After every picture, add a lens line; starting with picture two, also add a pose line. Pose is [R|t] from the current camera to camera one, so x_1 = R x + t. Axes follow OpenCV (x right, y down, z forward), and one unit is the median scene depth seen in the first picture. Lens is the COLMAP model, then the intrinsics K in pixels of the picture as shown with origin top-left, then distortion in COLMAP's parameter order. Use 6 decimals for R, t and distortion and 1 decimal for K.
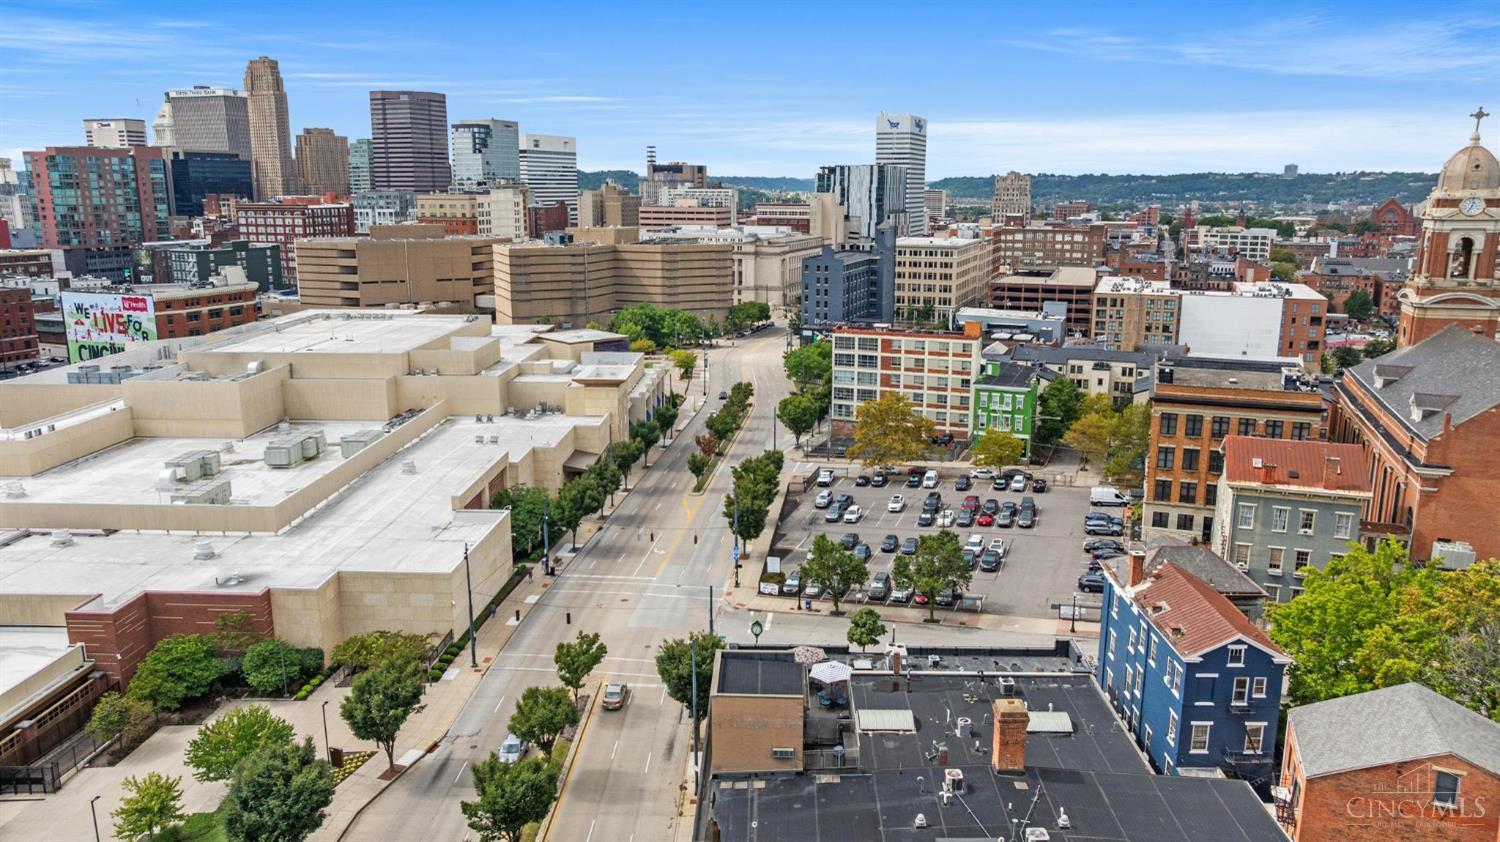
lens RADIAL K [[1068.8, 0, 767.6], [0, 1068.8, 426.7], [0, 0, 1]] dist [-0.041044, 0.038585]
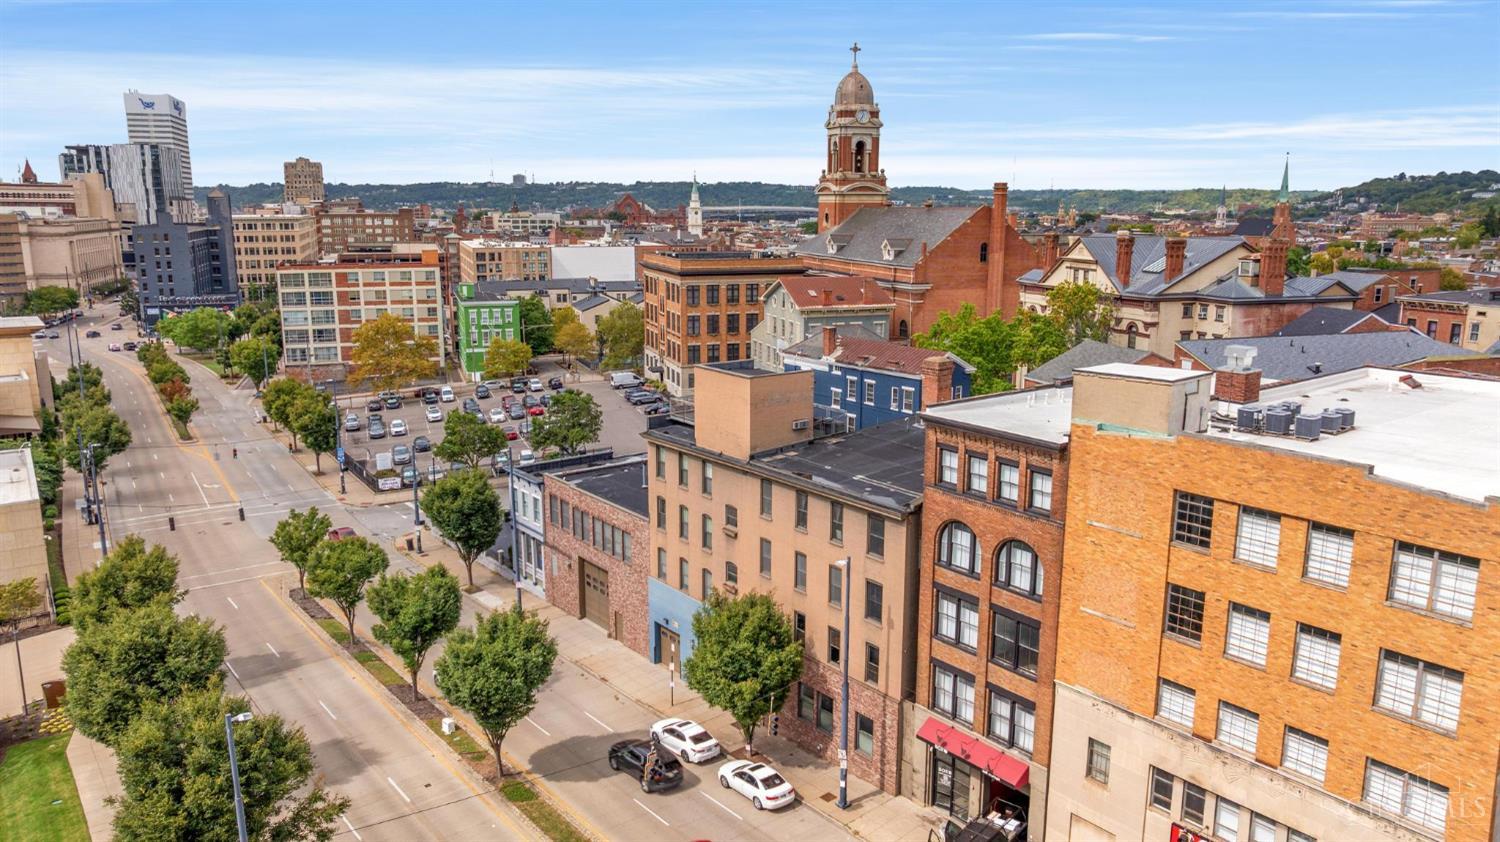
lens RADIAL K [[1068.8, 0, 767.6], [0, 1068.8, 426.7], [0, 0, 1]] dist [-0.041044, 0.038585]
pose [[0.768273, -0.130851, 0.626605, -0.115851], [0.142726, 0.989258, 0.031587, 0.043411], [-0.624008, 0.065166, 0.778696, 0.023864]]
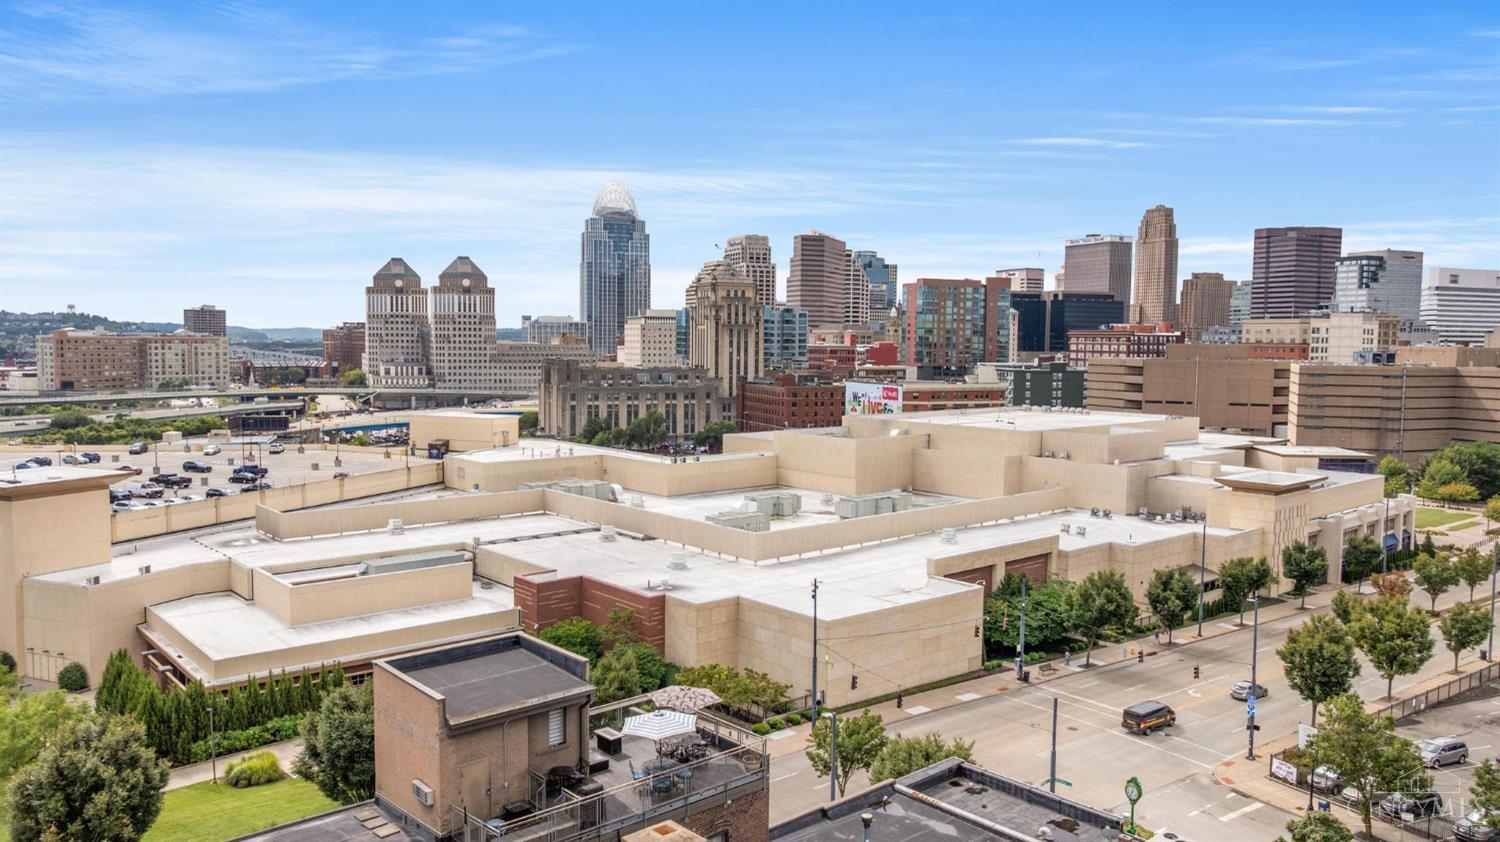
lens RADIAL K [[1090.1, 0, 750.0], [0, 1090.1, 421.0], [0, 0, 1]] dist [-0.028479, 0.001017]
pose [[0.673780, 0.055194, -0.736868, 0.089428], [-0.171070, 0.981766, -0.082886, 0.020062], [0.718857, 0.181903, 0.670936, 0.110878]]
